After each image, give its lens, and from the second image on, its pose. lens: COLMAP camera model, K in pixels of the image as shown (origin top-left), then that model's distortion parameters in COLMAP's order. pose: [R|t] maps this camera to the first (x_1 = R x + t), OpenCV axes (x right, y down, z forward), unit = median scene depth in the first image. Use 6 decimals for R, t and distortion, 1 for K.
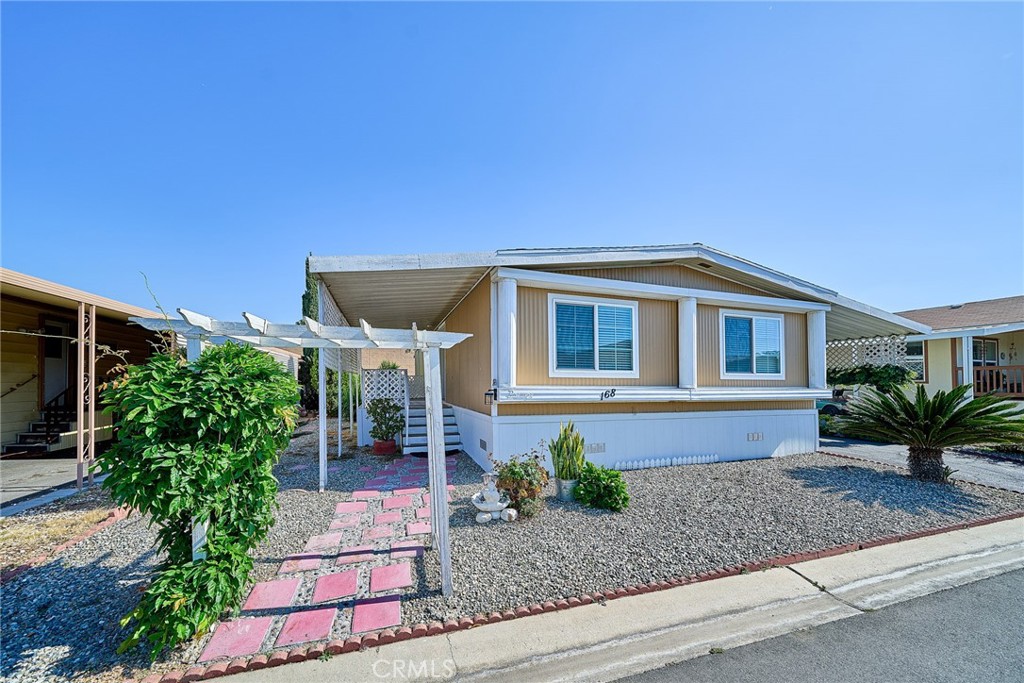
lens RADIAL K [[354.1, 0, 497.7], [0, 354.1, 378.1], [0, 0, 1]] dist [0.000823, -0.000402]
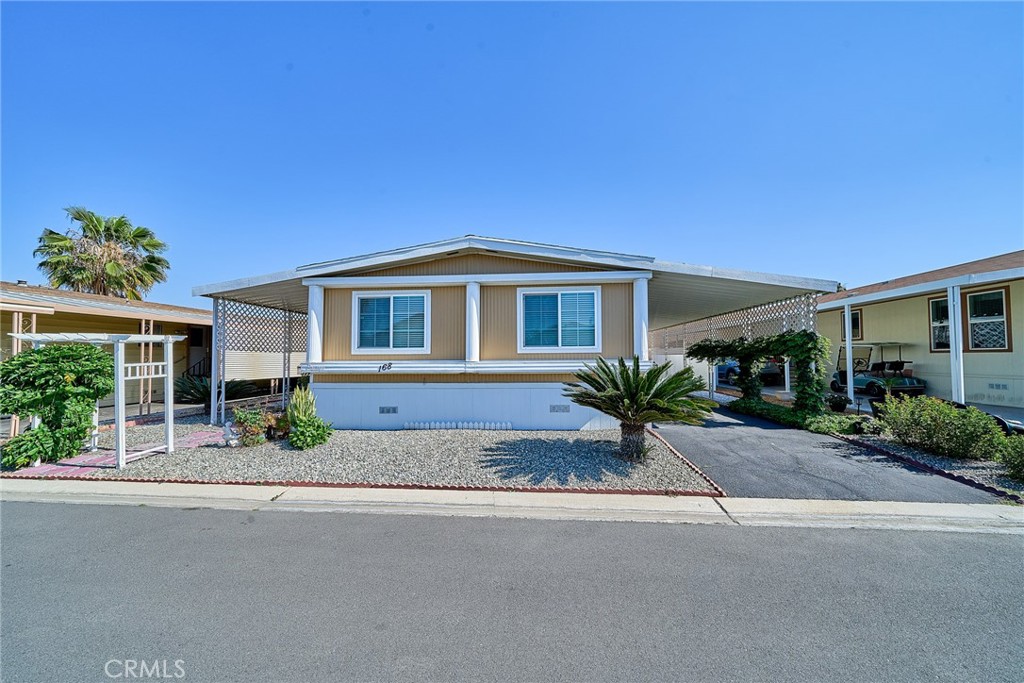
lens RADIAL K [[354.1, 0, 518.5], [0, 354.1, 344.6], [0, 0, 1]] dist [0.000823, -0.000402]
pose [[0.924559, -0.026496, -0.380118, 1.127675], [0.016095, 0.999405, -0.030515, 0.010398], [0.380700, 0.022095, 0.924435, 0.010141]]
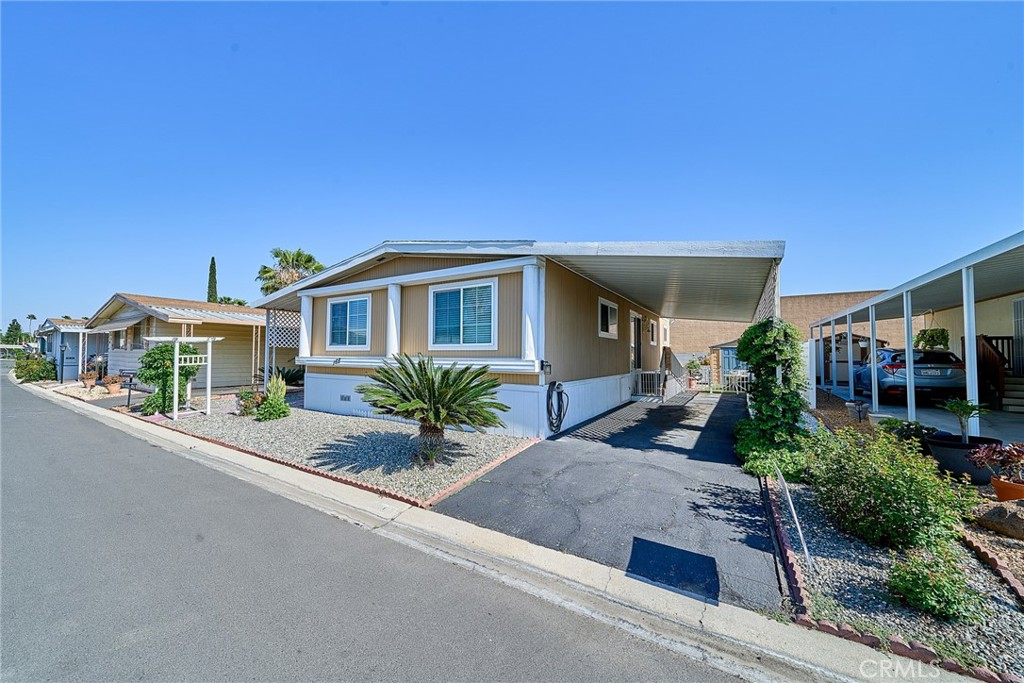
lens RADIAL K [[382.9, 0, 479.0], [0, 382.9, 338.9], [0, 0, 1]] dist [-0.002989, -0.000080]
pose [[0.621090, -0.035141, -0.782951, 1.788967], [0.005951, 0.999177, -0.040124, 0.017324], [0.783716, 0.020261, 0.620788, 0.424967]]
